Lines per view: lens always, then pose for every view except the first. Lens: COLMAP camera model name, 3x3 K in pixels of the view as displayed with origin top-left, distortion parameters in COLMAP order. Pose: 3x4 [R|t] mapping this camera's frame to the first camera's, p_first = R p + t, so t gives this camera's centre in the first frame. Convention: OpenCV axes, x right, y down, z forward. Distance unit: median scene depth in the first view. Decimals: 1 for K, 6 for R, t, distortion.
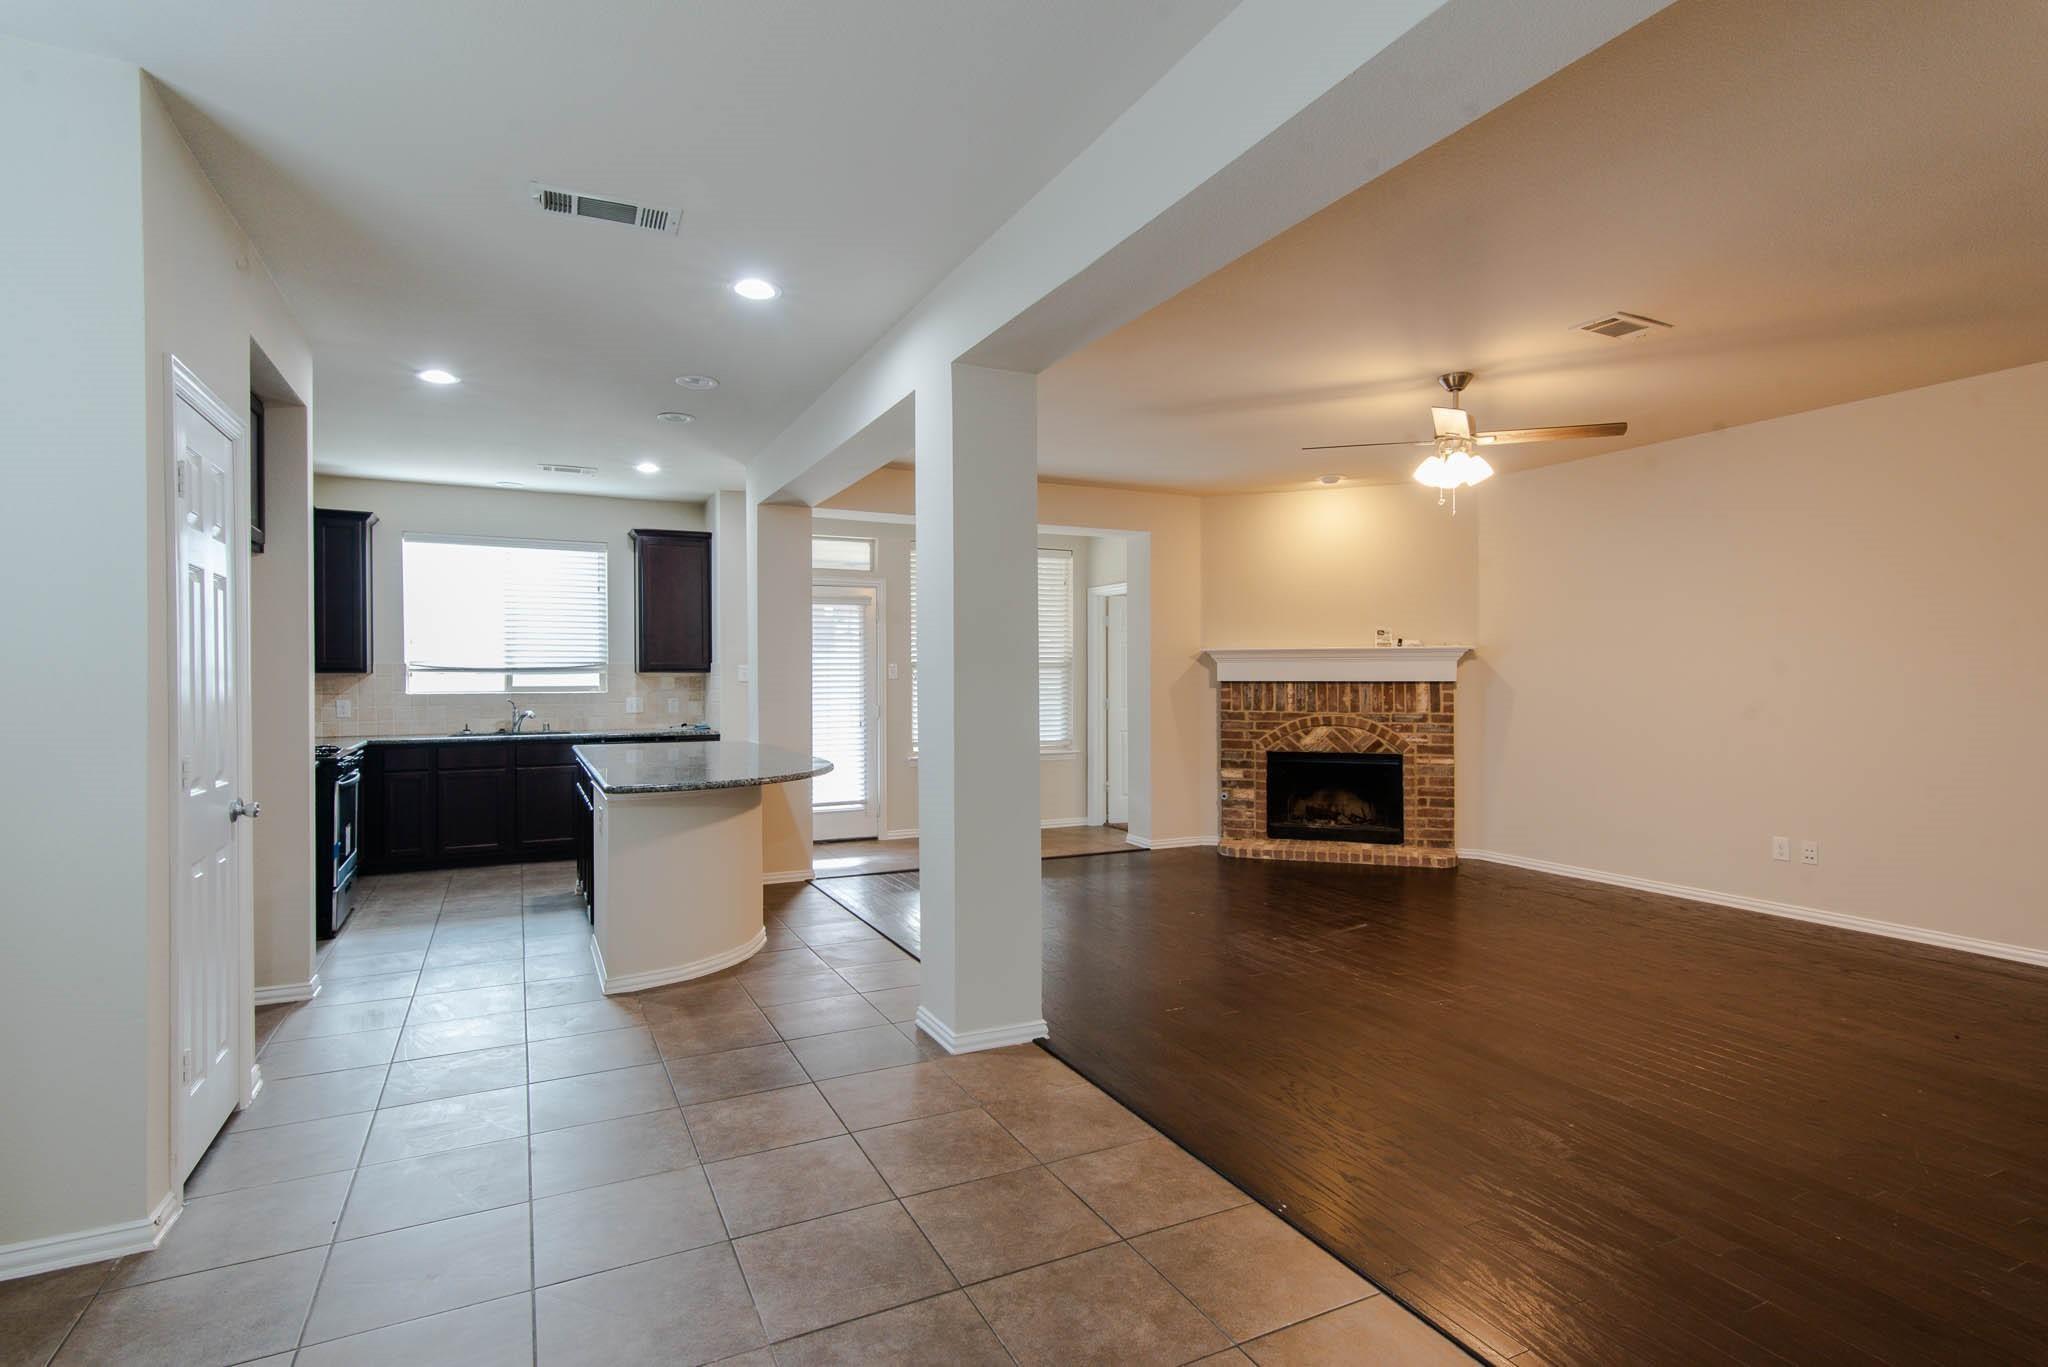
lens RADIAL K [[1012.6, 0, 1023.3], [0, 1012.6, 675.5], [0, 0, 1]] dist [0.046282, 0.001635]
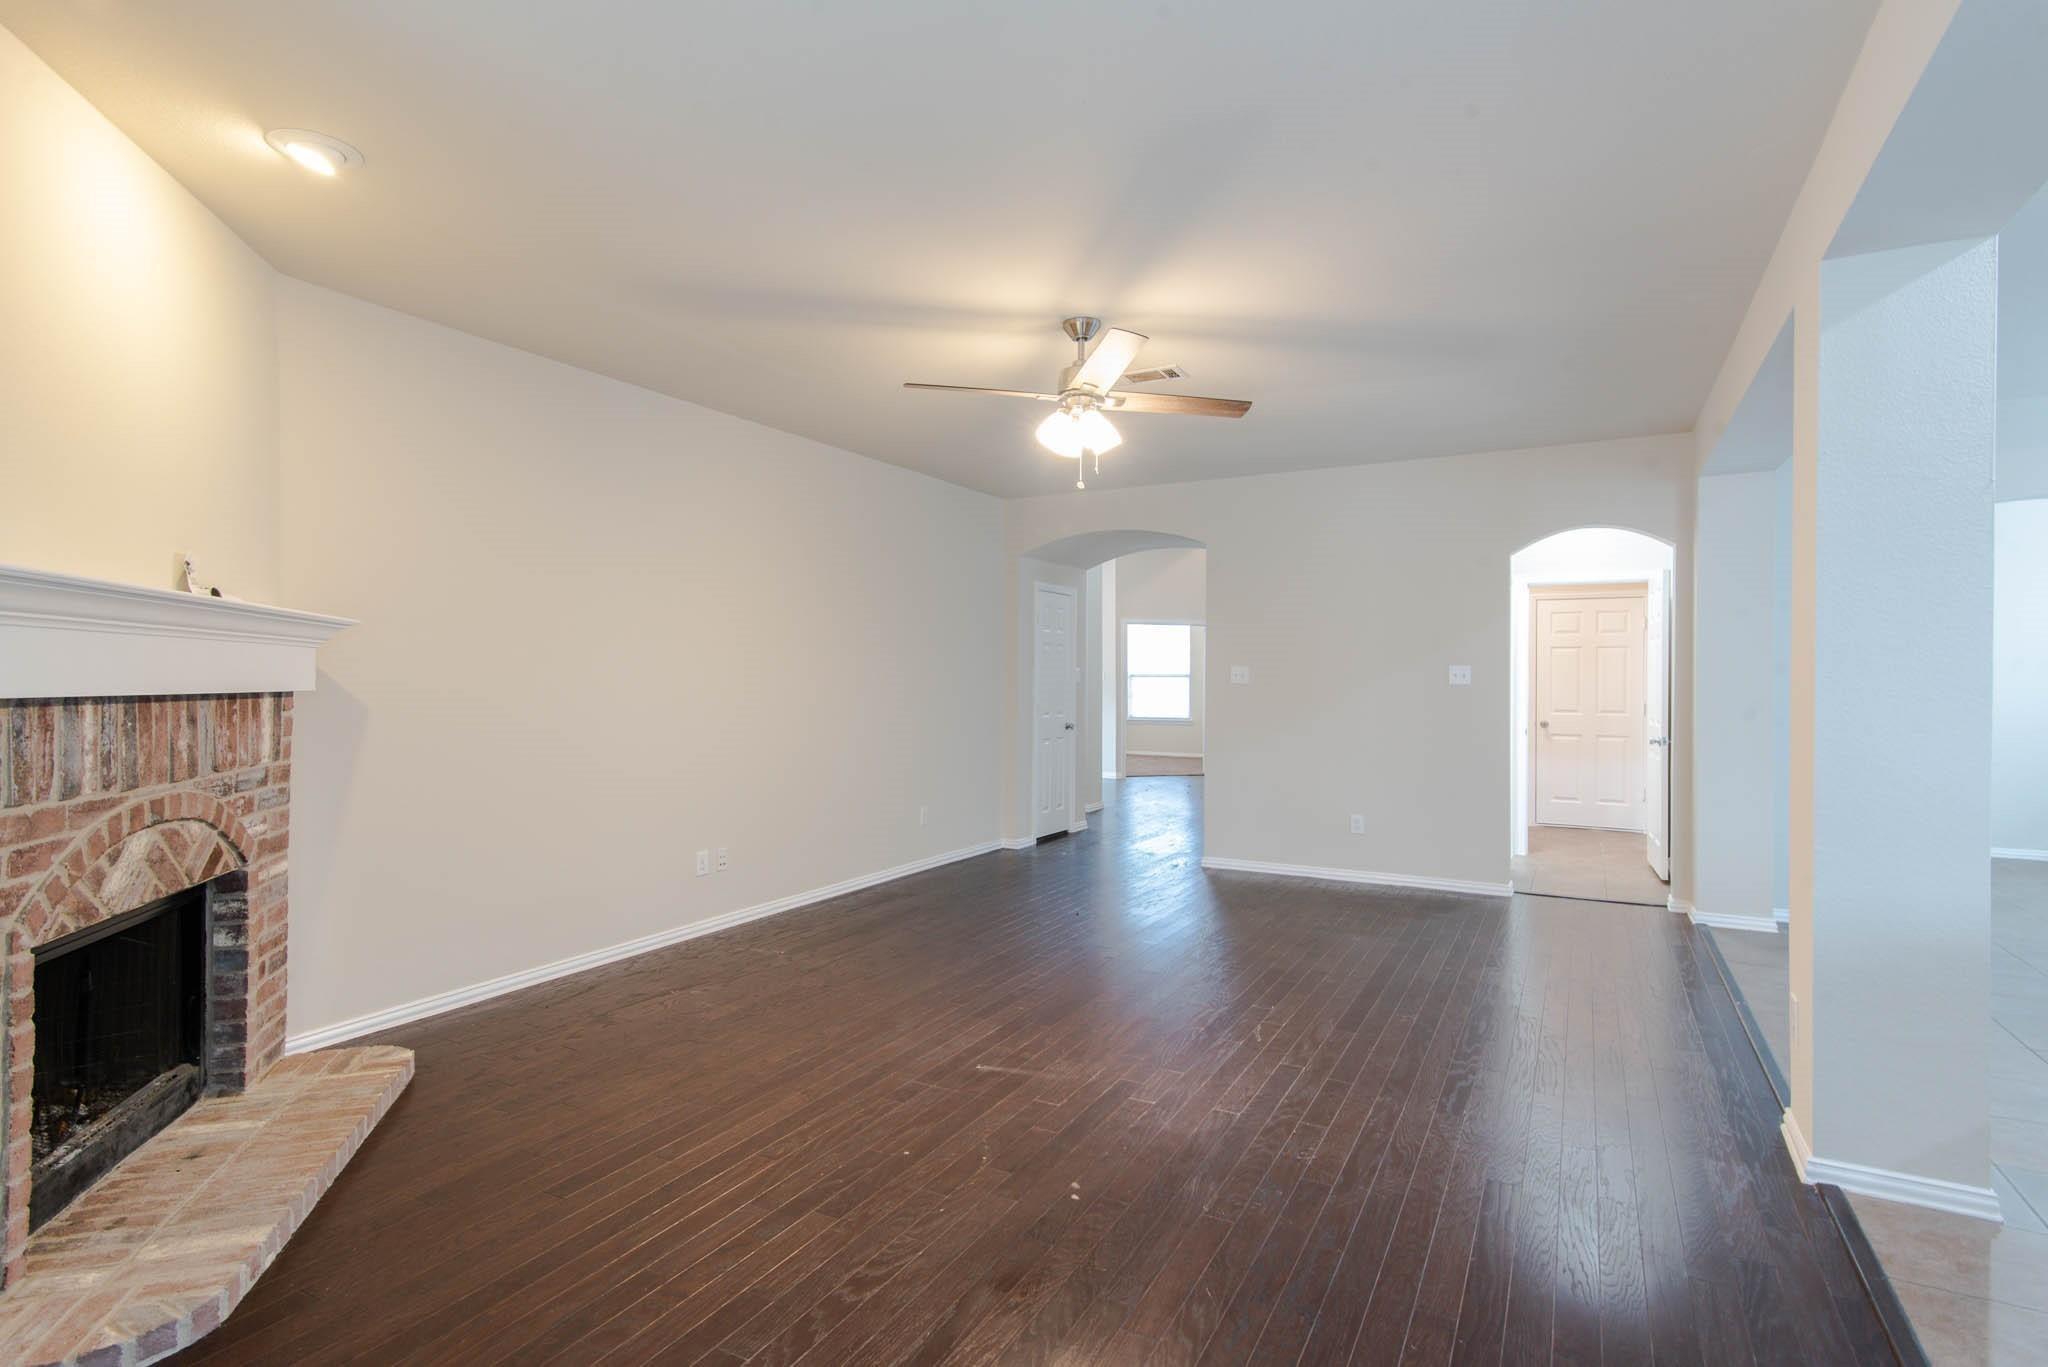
lens RADIAL K [[1012.6, 0, 1023.0], [0, 1012.6, 682.7], [0, 0, 1]] dist [0.046282, 0.001635]
pose [[-0.564518, 0.000908, 0.825420, -0.053065], [0.000066, 0.999999, -0.001055, 0.000775], [-0.825421, -0.000541, -0.564518, 0.336794]]
